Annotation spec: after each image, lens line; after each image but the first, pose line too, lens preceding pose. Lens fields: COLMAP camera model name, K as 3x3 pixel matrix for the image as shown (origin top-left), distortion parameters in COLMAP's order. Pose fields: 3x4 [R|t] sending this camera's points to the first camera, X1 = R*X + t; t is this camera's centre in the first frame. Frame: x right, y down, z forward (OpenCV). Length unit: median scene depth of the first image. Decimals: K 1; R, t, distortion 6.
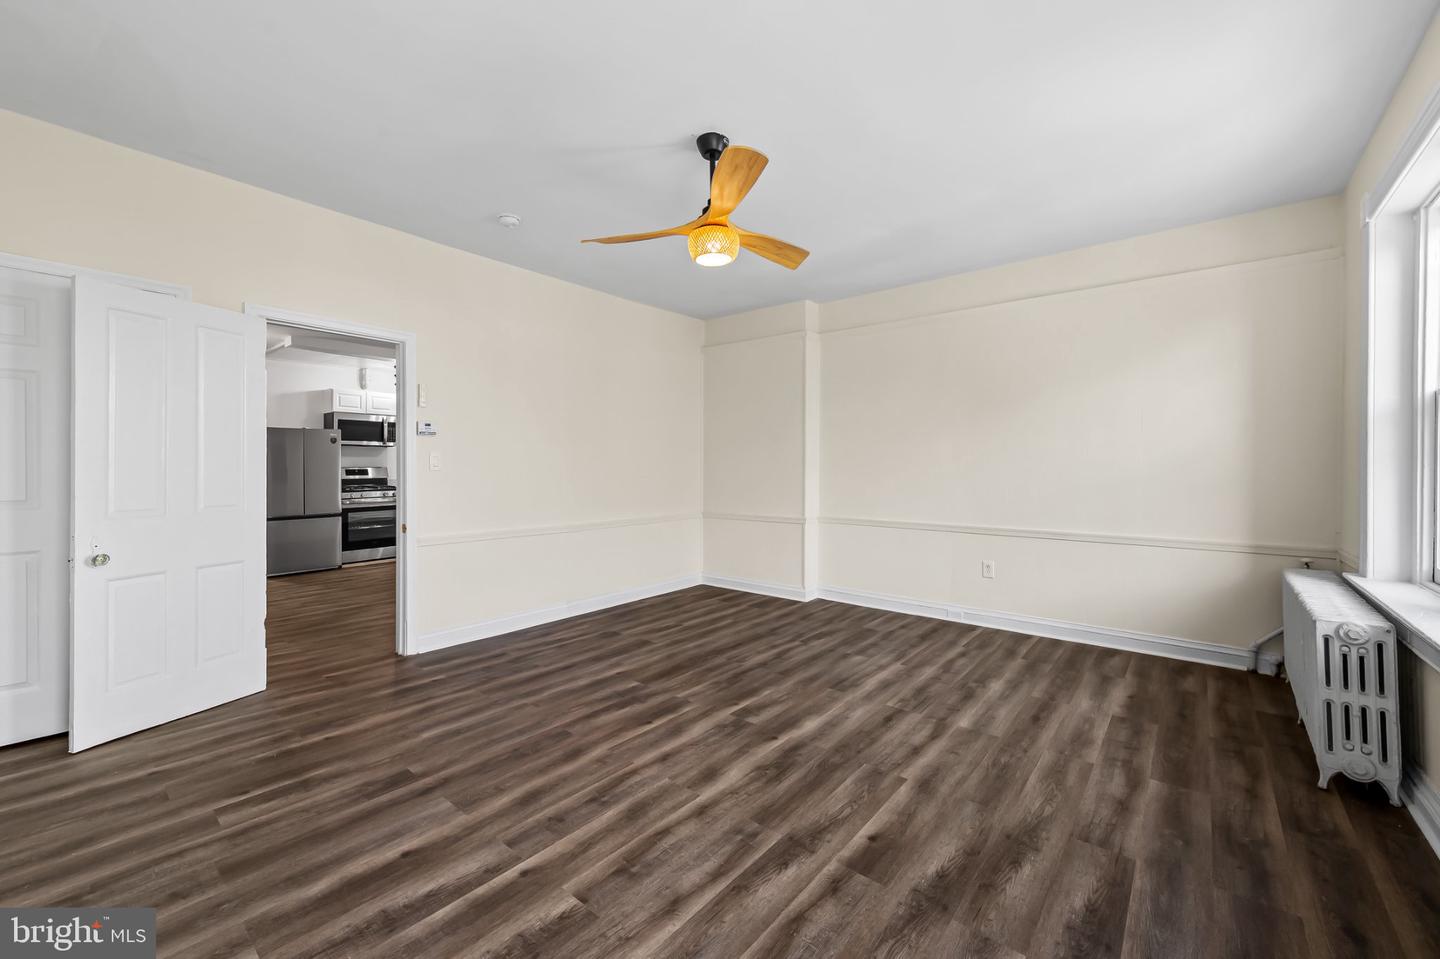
lens RADIAL K [[570.3, 0, 727.9], [0, 570.3, 462.2], [0, 0, 1]] dist [0.008895, -0.001371]
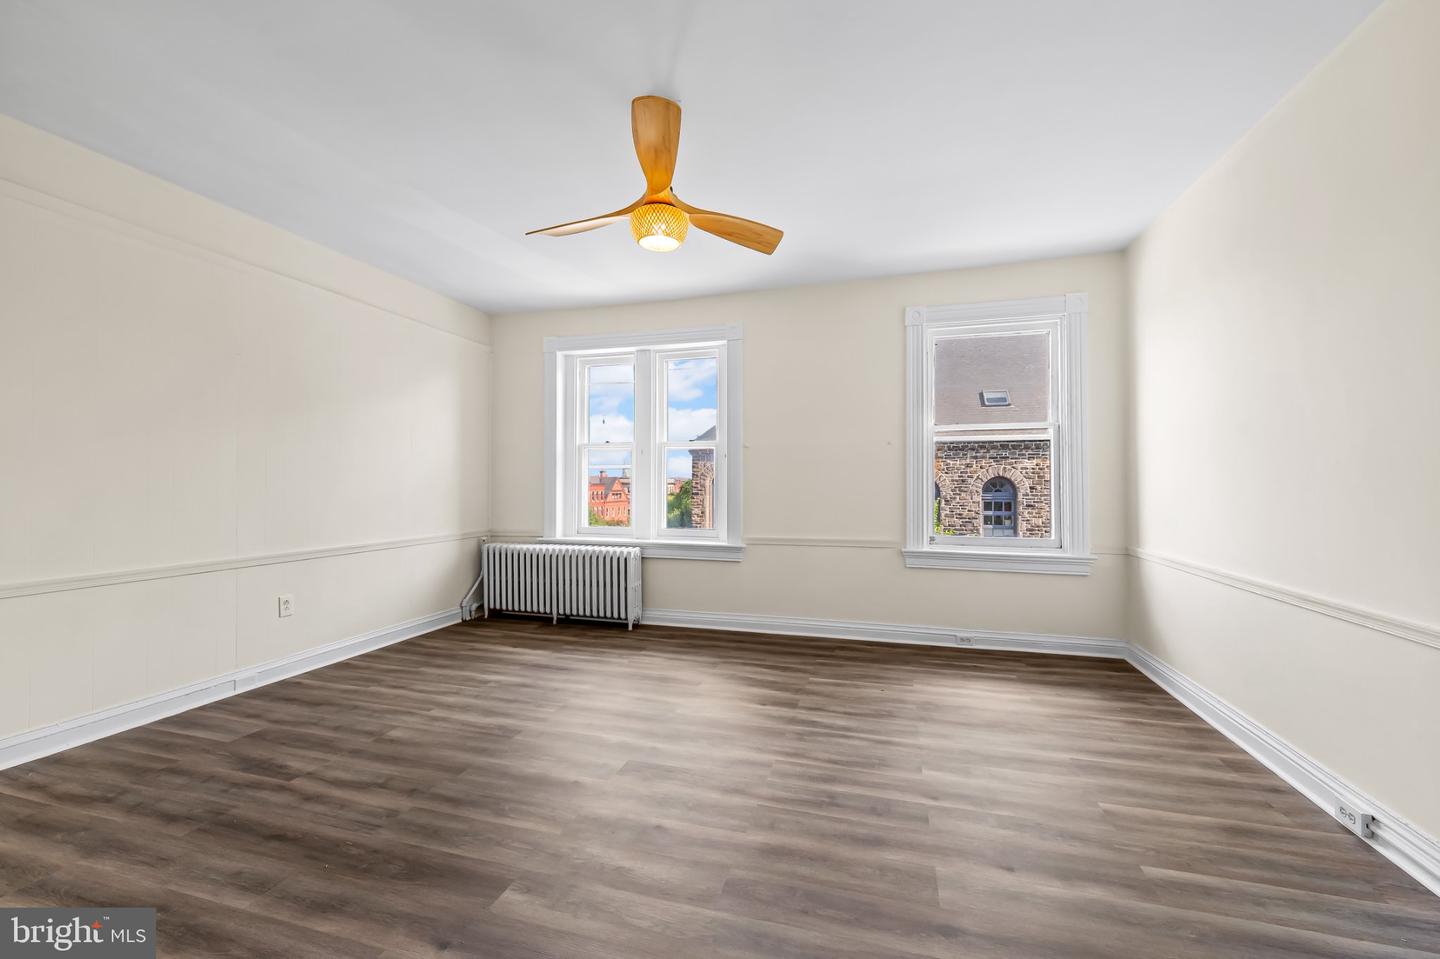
lens RADIAL K [[570.3, 0, 719.5], [0, 570.3, 479.2], [0, 0, 1]] dist [0.008895, -0.001371]
pose [[-0.380525, 0.002760, 0.924767, -0.666742], [-0.010124, 0.999923, -0.007150, 0.012146], [-0.924715, -0.012083, -0.380468, 0.956846]]
